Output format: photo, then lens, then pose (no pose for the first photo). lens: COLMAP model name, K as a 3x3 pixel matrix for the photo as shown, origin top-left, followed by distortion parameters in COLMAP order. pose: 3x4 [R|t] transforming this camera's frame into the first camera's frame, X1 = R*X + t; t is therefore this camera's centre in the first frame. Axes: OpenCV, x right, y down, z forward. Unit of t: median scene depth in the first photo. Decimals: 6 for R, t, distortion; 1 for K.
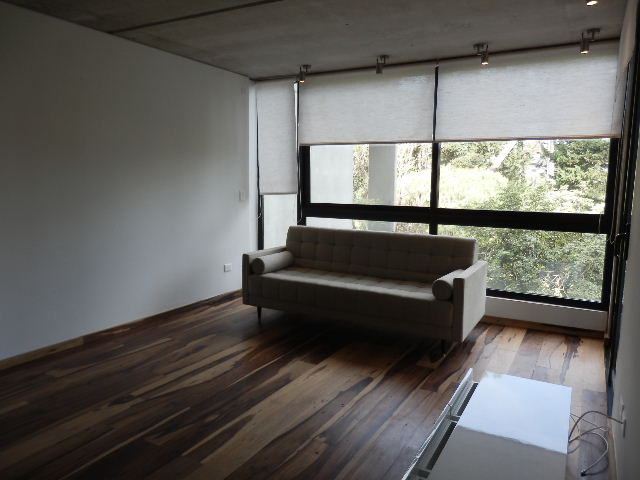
lens RADIAL K [[472.7, 0, 320.0], [0, 472.7, 240.0], [0, 0, 1]] dist [0.000848, -0.000670]
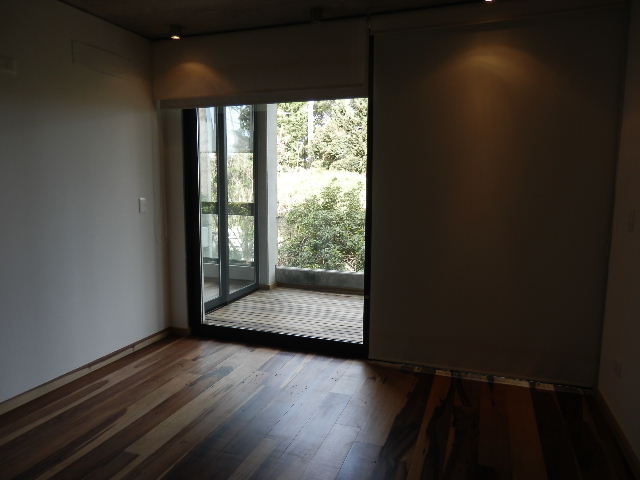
lens RADIAL K [[472.7, 0, 320.0], [0, 472.7, 240.0], [0, 0, 1]] dist [0.000848, -0.000670]
pose [[0.983382, -0.023563, 0.180015, 0.381782], [0.024401, 0.999699, -0.002439, 0.054630], [-0.179904, 0.006791, 0.983661, -0.375851]]
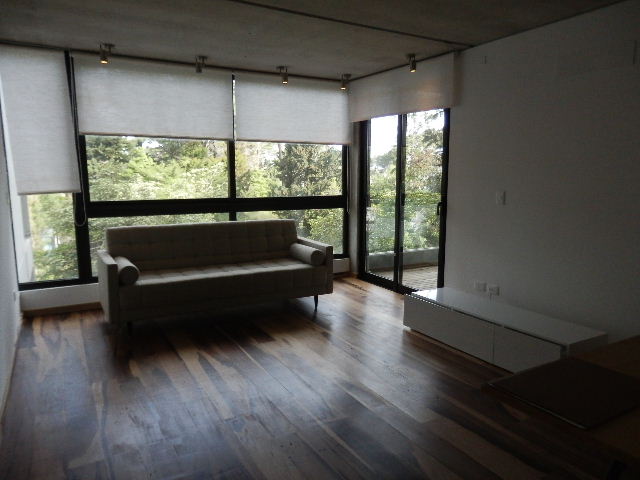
lens RADIAL K [[472.7, 0, 320.0], [0, 472.7, 240.0], [0, 0, 1]] dist [0.000848, -0.000670]
pose [[0.513346, -0.128498, 0.848507, -0.548715], [0.114123, 0.990167, 0.080906, -0.031410], [-0.850560, 0.055301, 0.522963, 0.200142]]
